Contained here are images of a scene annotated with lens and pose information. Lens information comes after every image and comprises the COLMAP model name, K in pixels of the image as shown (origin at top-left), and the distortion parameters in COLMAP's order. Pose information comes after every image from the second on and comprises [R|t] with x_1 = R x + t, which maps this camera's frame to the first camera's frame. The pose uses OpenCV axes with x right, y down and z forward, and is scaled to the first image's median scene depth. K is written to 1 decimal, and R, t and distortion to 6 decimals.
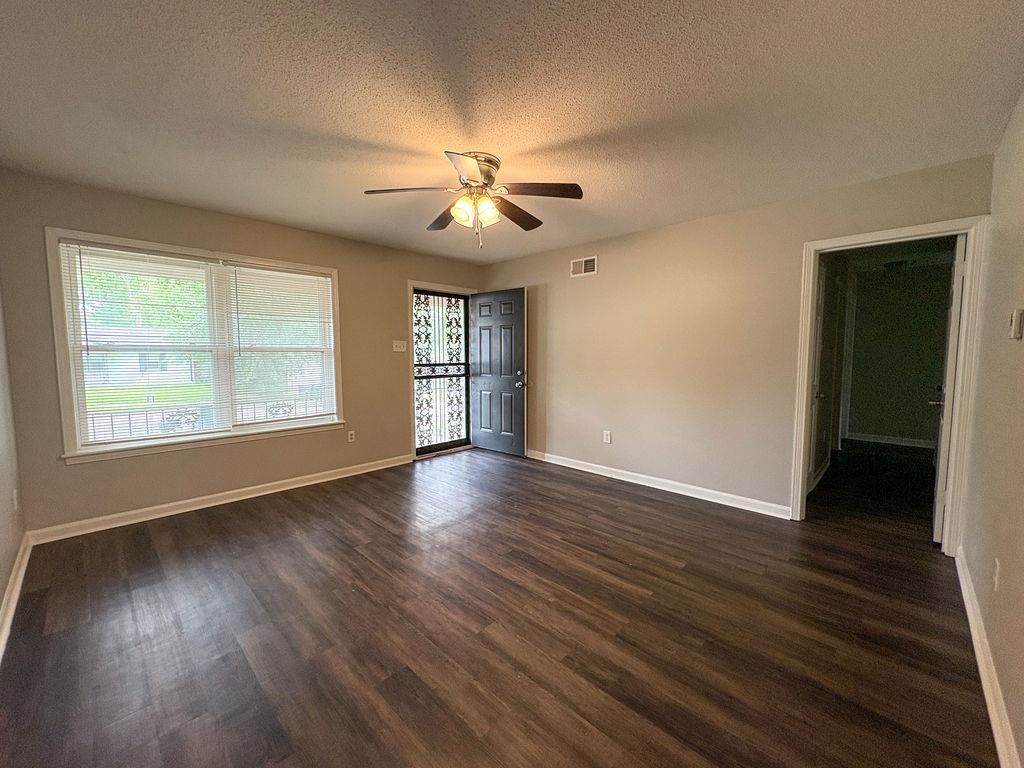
lens RADIAL K [[407.6, 0, 514.2], [0, 407.6, 384.7], [0, 0, 1]] dist [-0.001084, -0.000075]
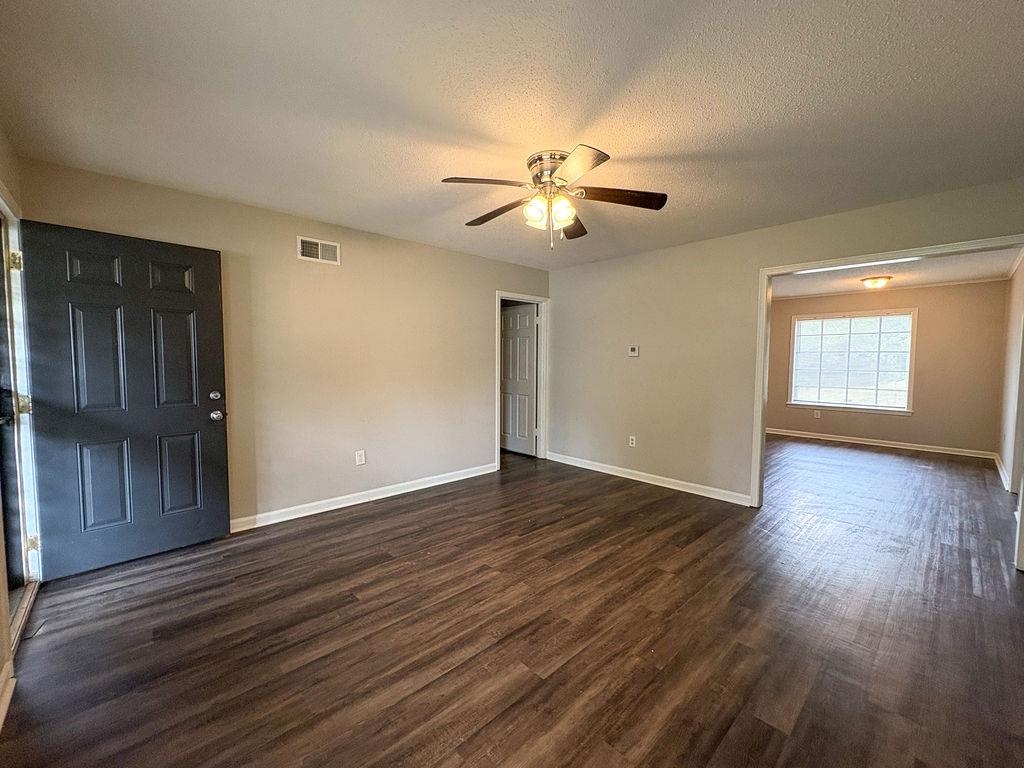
lens RADIAL K [[419.9, 0, 506.9], [0, 419.9, 383.4], [0, 0, 1]] dist [-0.000111, 0.000076]
pose [[0.059209, -0.056232, 0.996661, -0.705450], [0.075835, 0.995780, 0.051677, -0.057712], [-0.995361, 0.072522, 0.063223, 0.688808]]
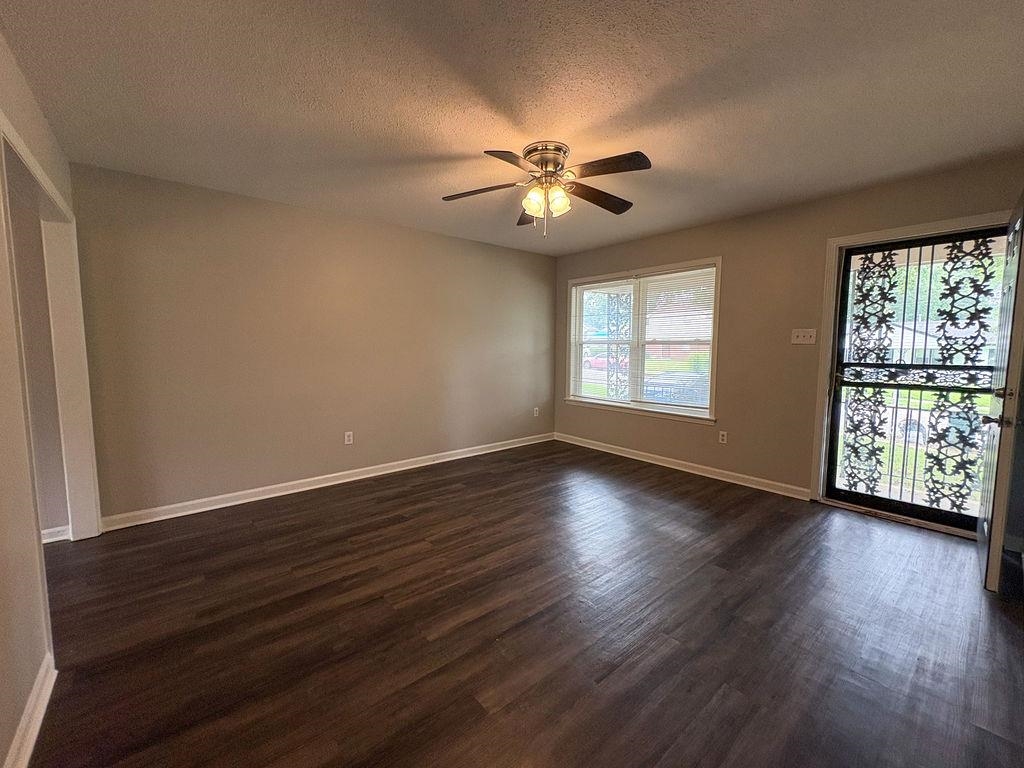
lens RADIAL K [[413.7, 0, 512.0], [0, 413.7, 384.0], [0, 0, 1]] dist [-0.000732, 0.000146]
pose [[-0.104755, 0.089753, -0.990440, 0.618303], [-0.083306, 0.991627, 0.098672, -0.047859], [0.991003, 0.092846, -0.096400, 0.680780]]
